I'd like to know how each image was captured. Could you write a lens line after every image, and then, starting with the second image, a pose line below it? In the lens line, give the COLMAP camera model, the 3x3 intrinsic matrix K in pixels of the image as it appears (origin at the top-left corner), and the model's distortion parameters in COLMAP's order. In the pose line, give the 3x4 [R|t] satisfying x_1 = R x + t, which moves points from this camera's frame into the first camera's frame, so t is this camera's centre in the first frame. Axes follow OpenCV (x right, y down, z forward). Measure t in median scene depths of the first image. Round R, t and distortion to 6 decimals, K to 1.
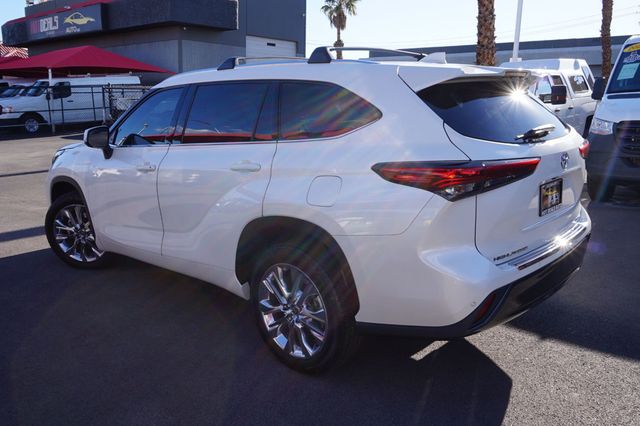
lens RADIAL K [[563.9, 0, 320.0], [0, 563.9, 213.0], [0, 0, 1]] dist [0.045664, 0.004656]
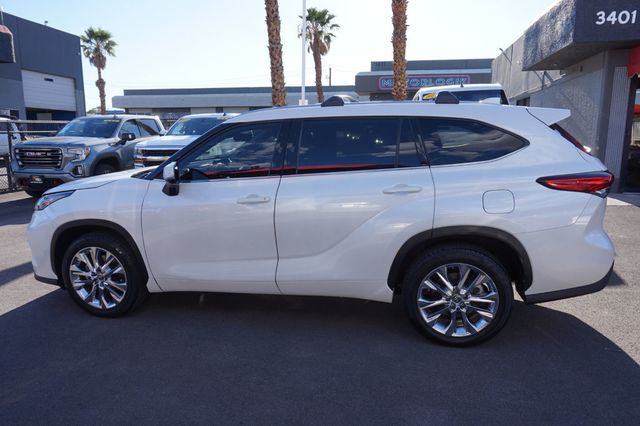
lens RADIAL K [[460.7, 0, 320.0], [0, 460.7, 213.0], [0, 0, 1]] dist [-0.042056, 0.108282]
pose [[0.857778, -0.103656, 0.503460, -0.475557], [0.113727, 0.993454, 0.010775, -0.038728], [-0.501281, 0.048014, 0.863951, 0.157193]]
